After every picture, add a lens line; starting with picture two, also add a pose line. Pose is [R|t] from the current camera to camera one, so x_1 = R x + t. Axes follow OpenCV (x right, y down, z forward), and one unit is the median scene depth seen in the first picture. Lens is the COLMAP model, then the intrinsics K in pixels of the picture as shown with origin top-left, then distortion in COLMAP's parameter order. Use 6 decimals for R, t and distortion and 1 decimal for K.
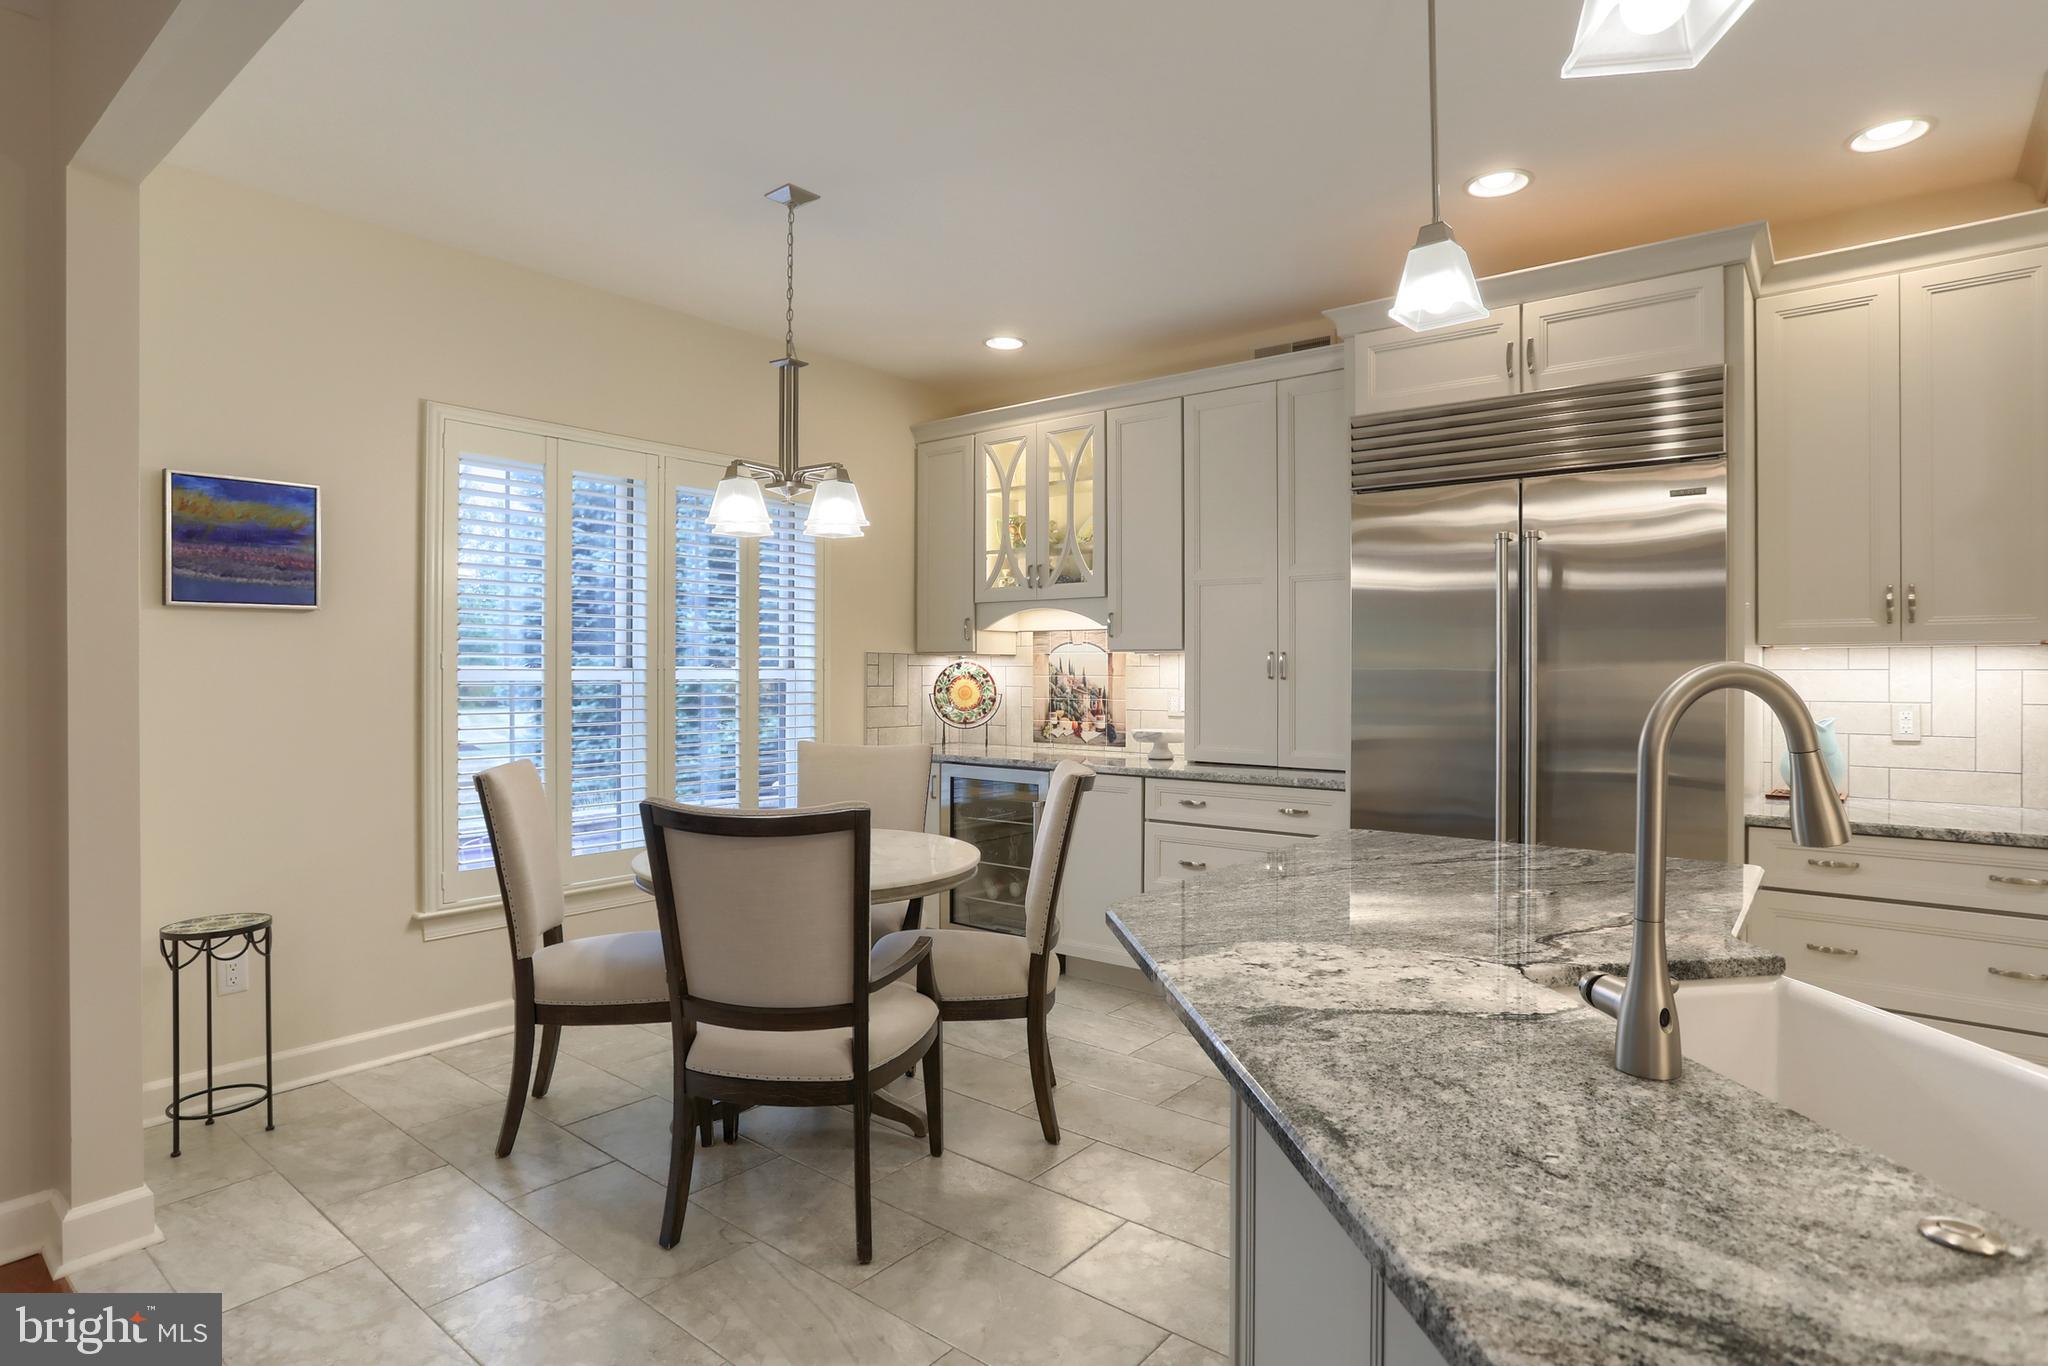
lens RADIAL K [[1064.3, 0, 1029.2], [0, 1064.3, 673.3], [0, 0, 1]] dist [-0.039314, 0.001479]
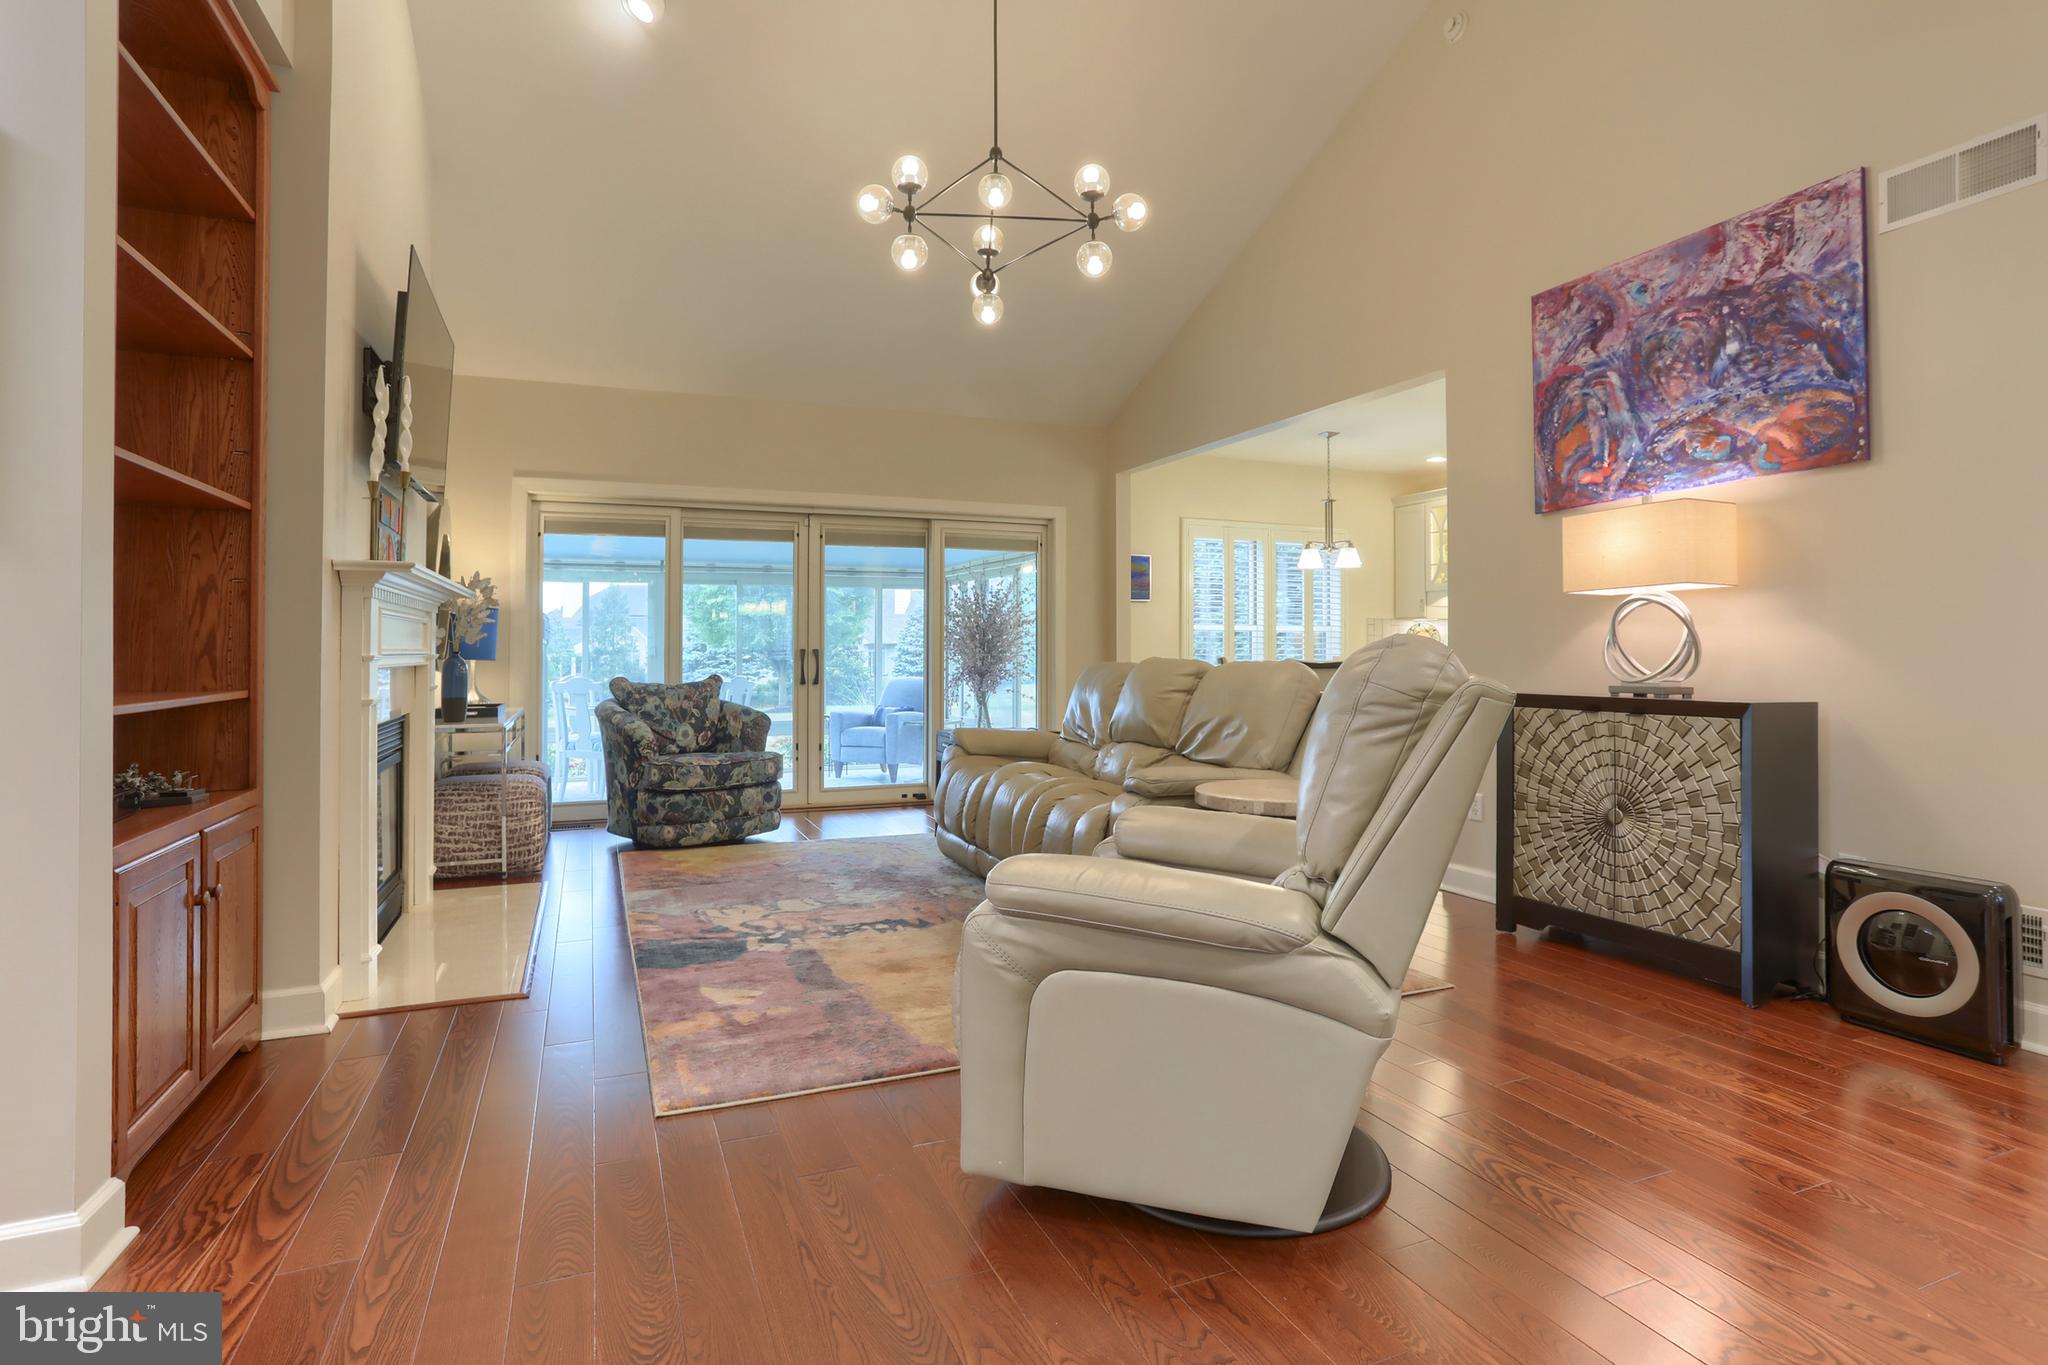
lens RADIAL K [[1046.4, 0, 1029.1], [0, 1046.4, 633.8], [0, 0, 1]] dist [-0.061778, 0.036337]
pose [[0.880987, -0.007372, -0.473083, 0.342767], [-0.003494, 0.999750, -0.022086, 0.091071], [0.473128, 0.021111, 0.880741, -1.648403]]
